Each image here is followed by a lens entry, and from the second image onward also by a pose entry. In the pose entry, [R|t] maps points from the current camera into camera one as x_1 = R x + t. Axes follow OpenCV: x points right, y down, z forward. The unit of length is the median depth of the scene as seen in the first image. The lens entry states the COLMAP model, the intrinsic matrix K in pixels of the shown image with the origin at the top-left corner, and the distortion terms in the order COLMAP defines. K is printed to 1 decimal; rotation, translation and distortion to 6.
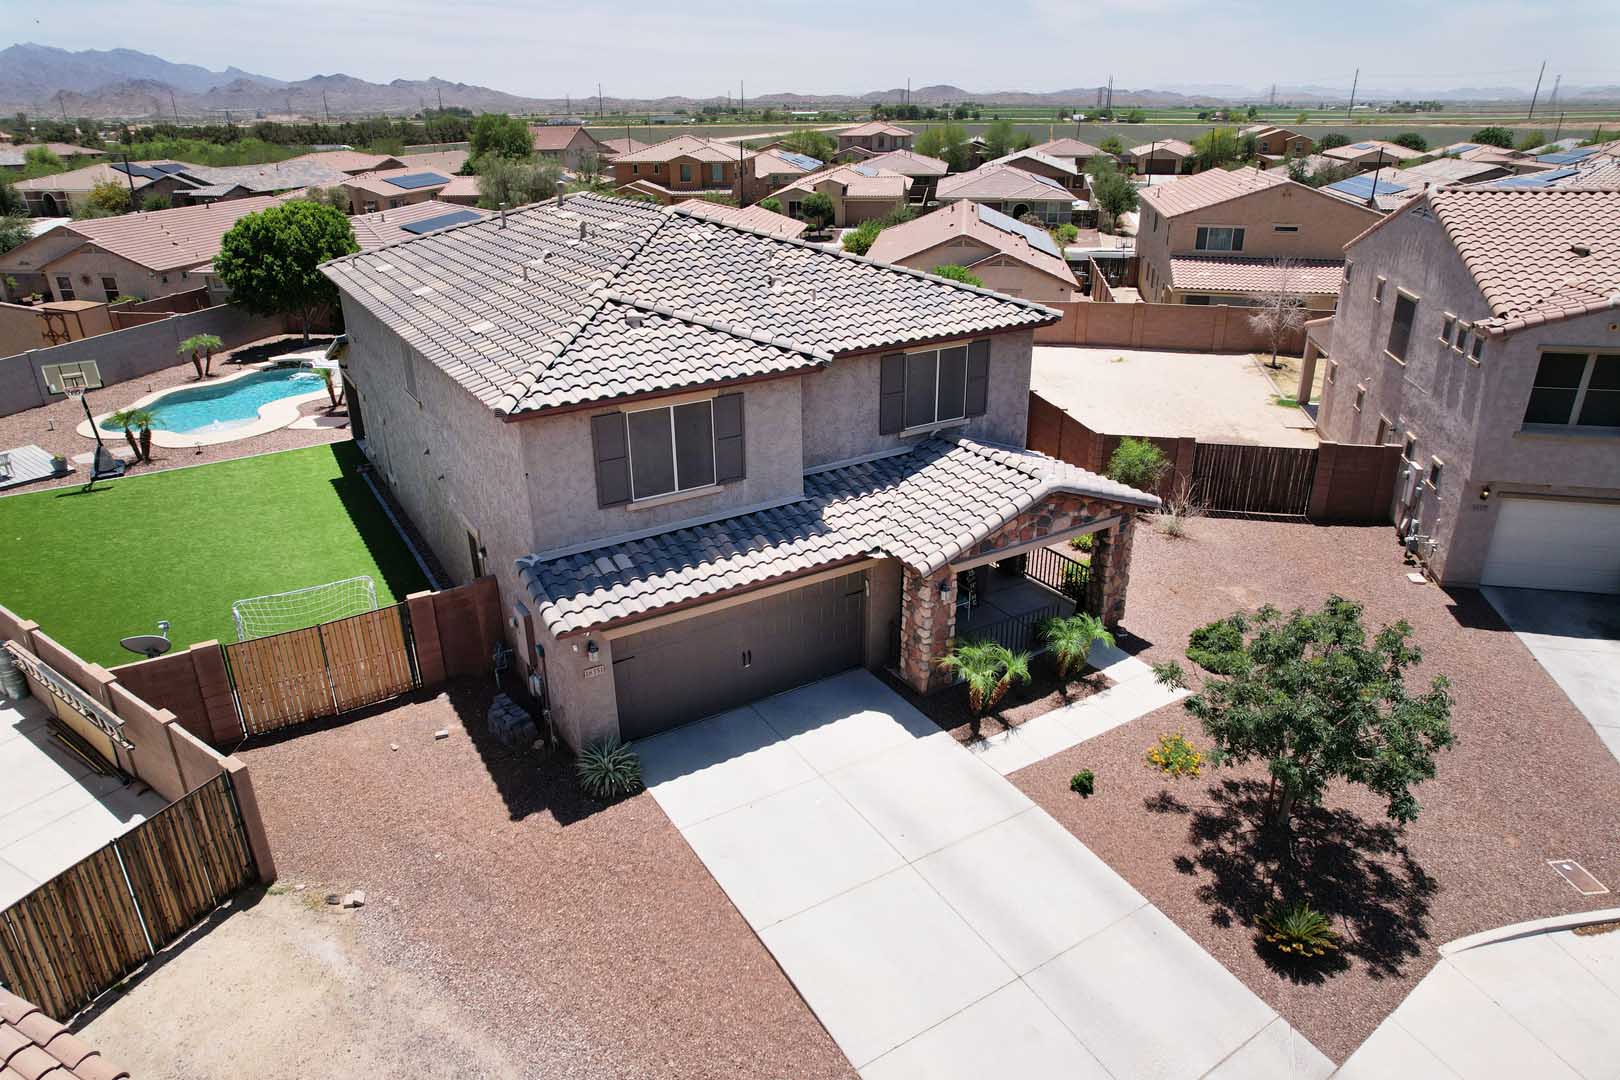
lens RADIAL K [[1033.4, 0, 811.2], [0, 1033.4, 540.6], [0, 0, 1]] dist [-0.074610, 0.064461]
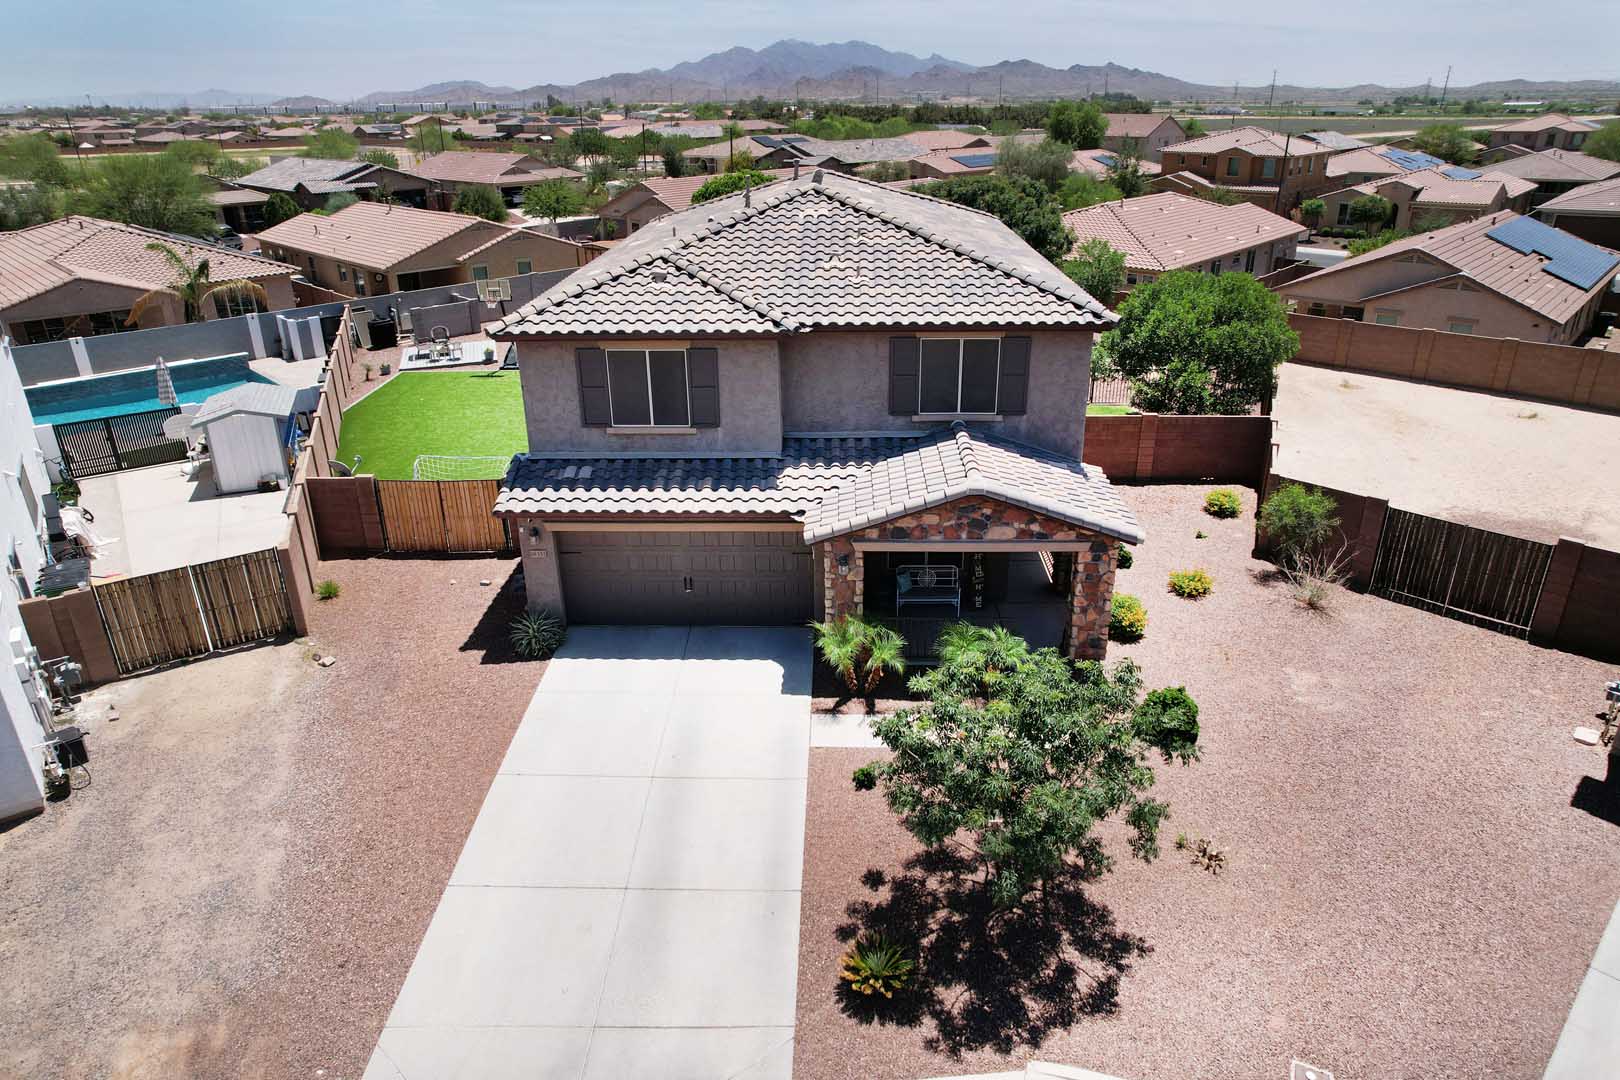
lens RADIAL K [[1033.4, 0, 812.2], [0, 1033.4, 540.2], [0, 0, 1]] dist [-0.074610, 0.064461]
pose [[0.832785, 0.221200, -0.507484, 0.612291], [-0.215405, 0.973938, 0.071036, -0.041367], [0.509971, 0.050156, 0.858728, 0.100419]]
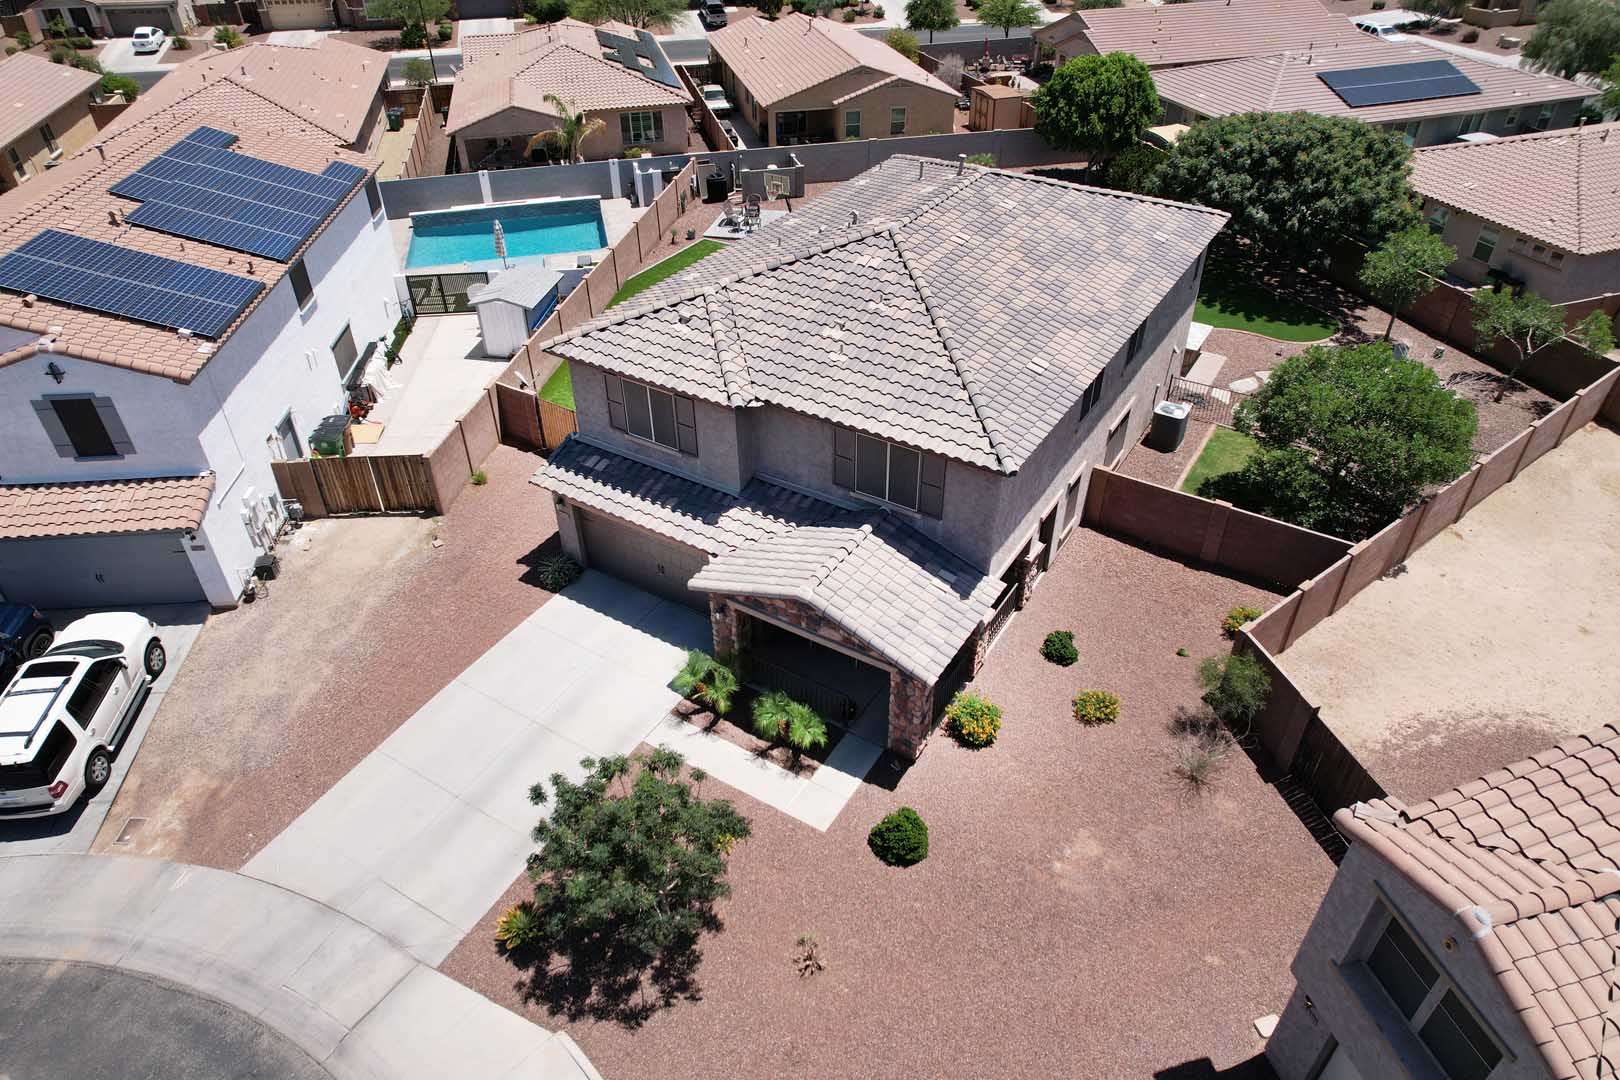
lens RADIAL K [[1033.4, 0, 813.4], [0, 1033.4, 543.0], [0, 0, 1]] dist [-0.074610, 0.064461]
pose [[0.442466, 0.542324, -0.714218, 1.022473], [-0.351968, 0.837536, 0.417914, -0.581594], [0.824828, 0.066470, 0.561462, 0.377440]]
